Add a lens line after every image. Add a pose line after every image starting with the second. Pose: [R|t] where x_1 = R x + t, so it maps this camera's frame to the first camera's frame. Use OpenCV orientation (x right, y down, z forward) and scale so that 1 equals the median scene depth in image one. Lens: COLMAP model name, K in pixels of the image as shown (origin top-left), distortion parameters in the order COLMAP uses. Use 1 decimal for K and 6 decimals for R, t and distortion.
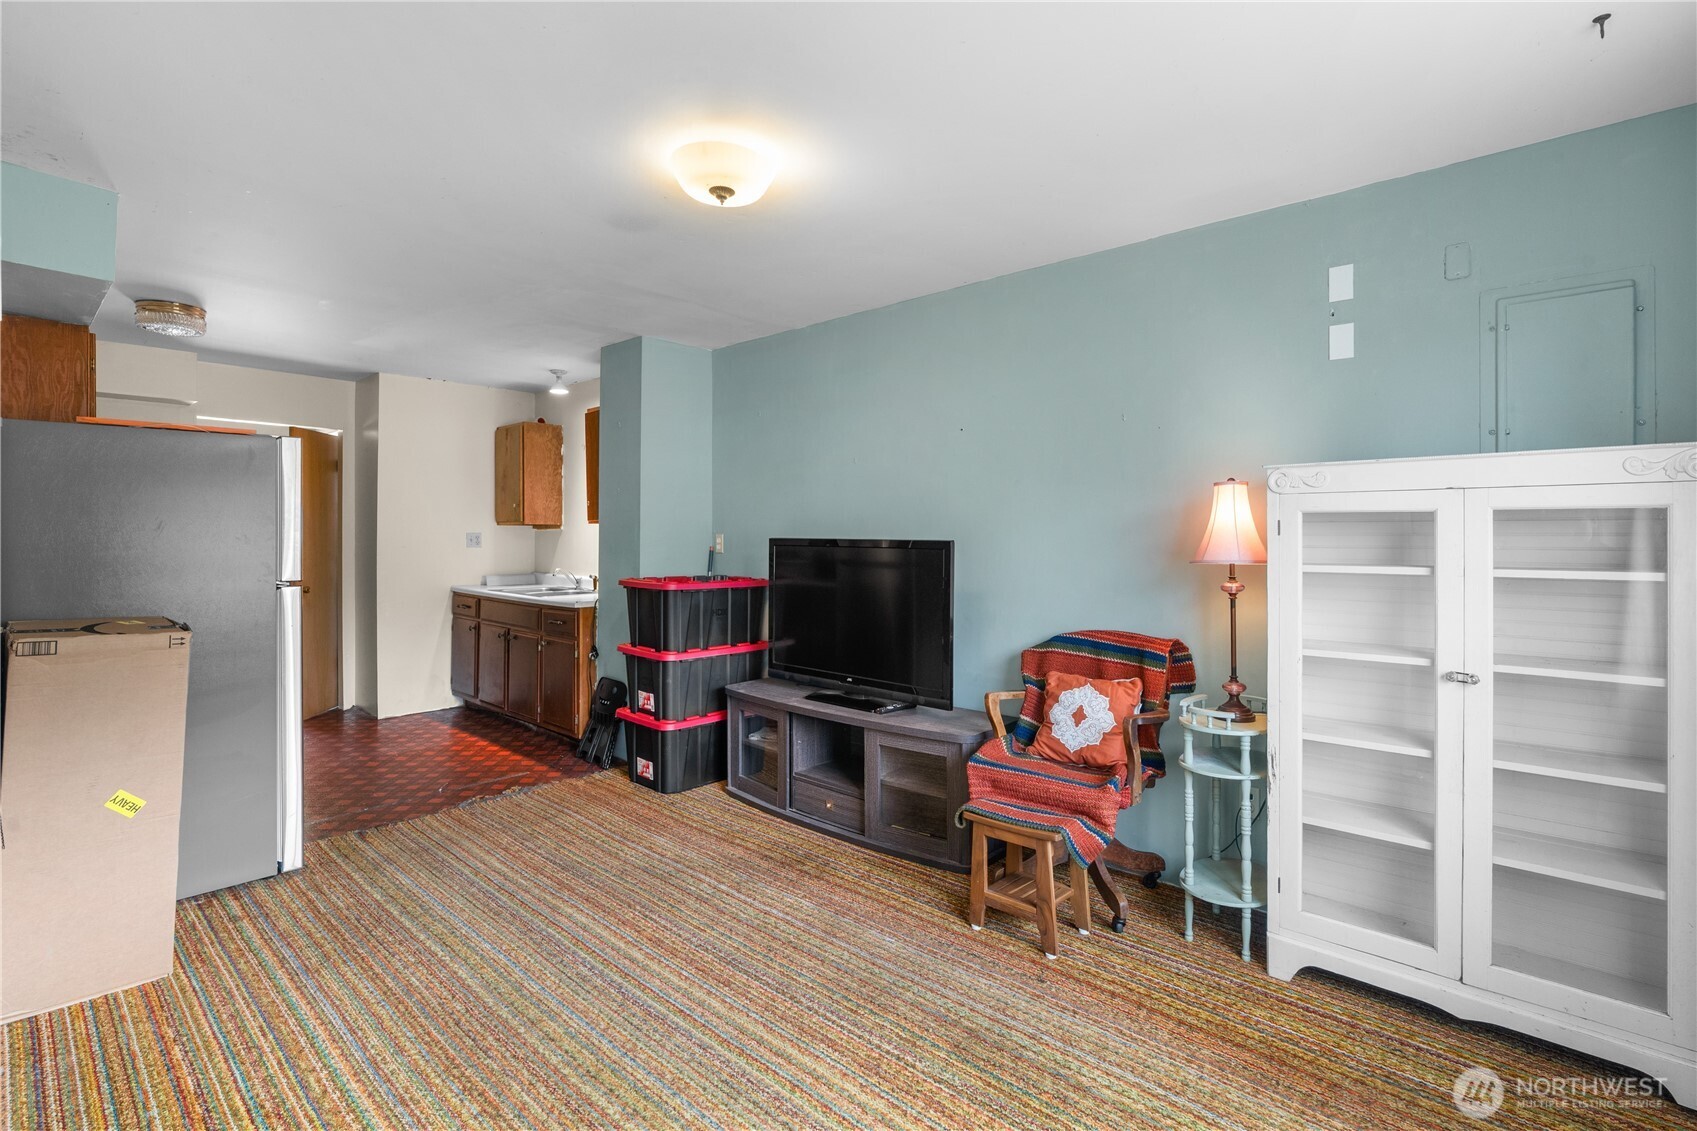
lens RADIAL K [[786.4, 0, 849.5], [0, 786.4, 545.9], [0, 0, 1]] dist [-0.003054, -0.000403]
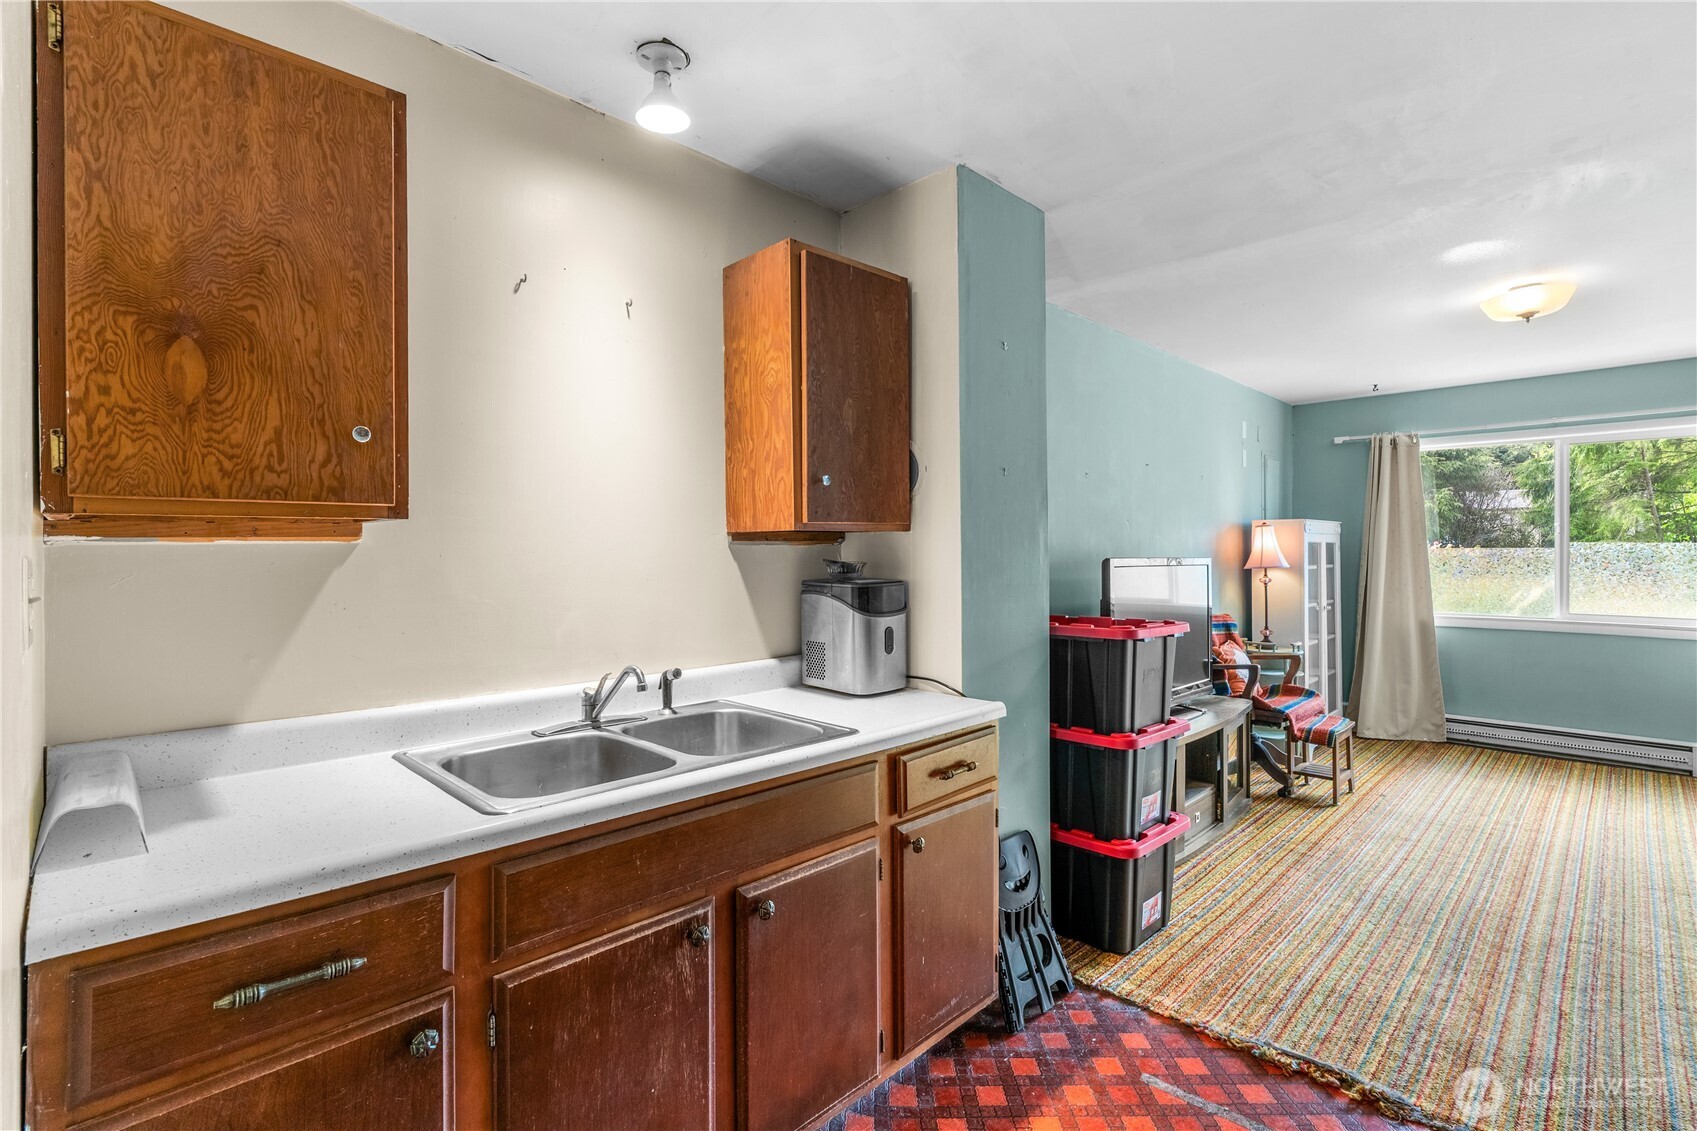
lens RADIAL K [[786.4, 0, 849.5], [0, 786.4, 545.9], [0, 0, 1]] dist [-0.003054, -0.000403]
pose [[0.040288, 0.002665, 0.999185, -1.242928], [0.004558, 0.999986, -0.002850, -0.025232], [-0.999178, 0.004669, 0.040275, 1.644955]]
